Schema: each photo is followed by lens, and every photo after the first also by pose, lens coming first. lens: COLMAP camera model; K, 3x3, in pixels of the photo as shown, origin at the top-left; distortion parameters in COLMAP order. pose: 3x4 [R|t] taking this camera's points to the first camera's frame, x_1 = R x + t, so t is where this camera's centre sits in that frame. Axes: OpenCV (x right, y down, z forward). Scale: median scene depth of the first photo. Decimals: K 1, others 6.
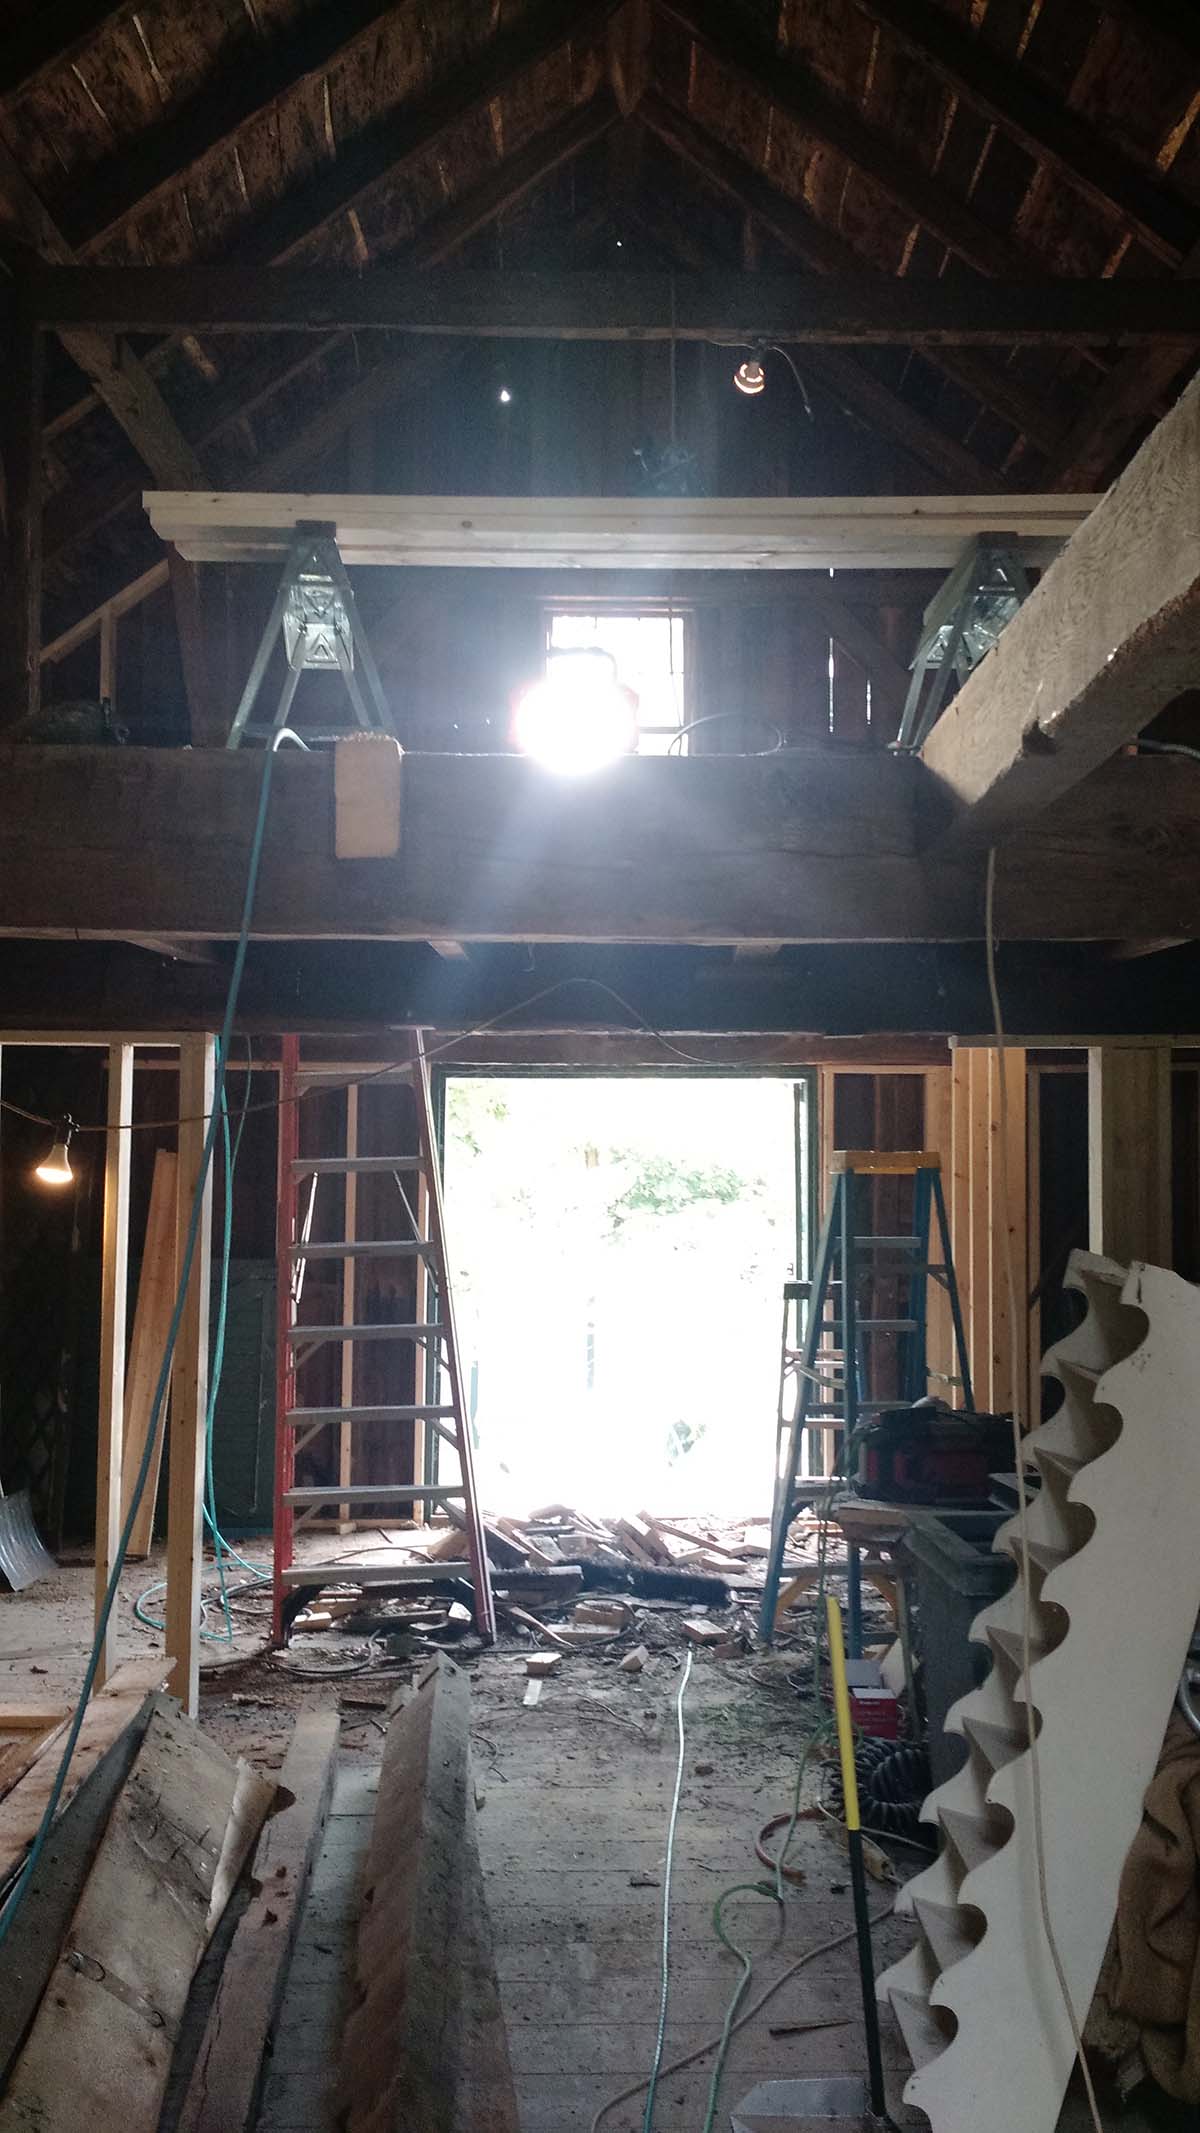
lens RADIAL K [[1919.2, 0, 648.0], [0, 1919.2, 1059.4], [0, 0, 1]] dist [0.123367, -0.273394]
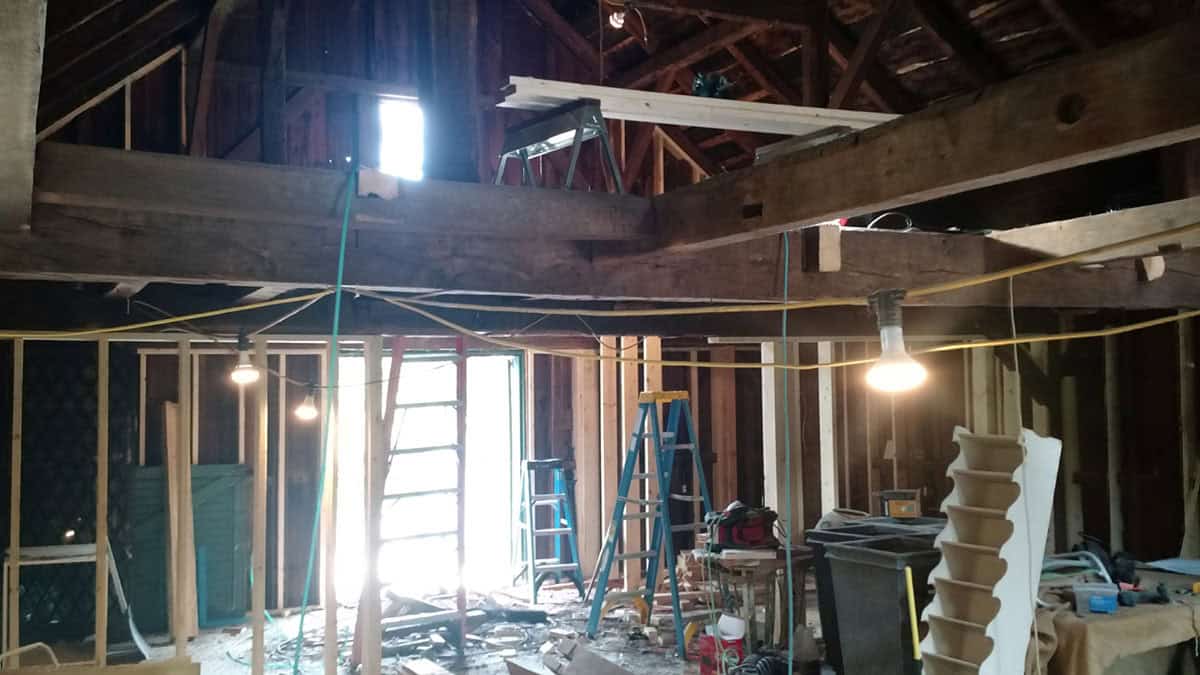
lens RADIAL K [[1113.6, 0, 602.7], [0, 1113.6, 332.4], [0, 0, 1]] dist [0.139739, -0.355968]
pose [[0.909666, 0.002228, 0.415335, -0.405399], [0.001440, 0.999963, -0.008519, -0.006134], [-0.415338, 0.008348, 0.909629, -0.073162]]
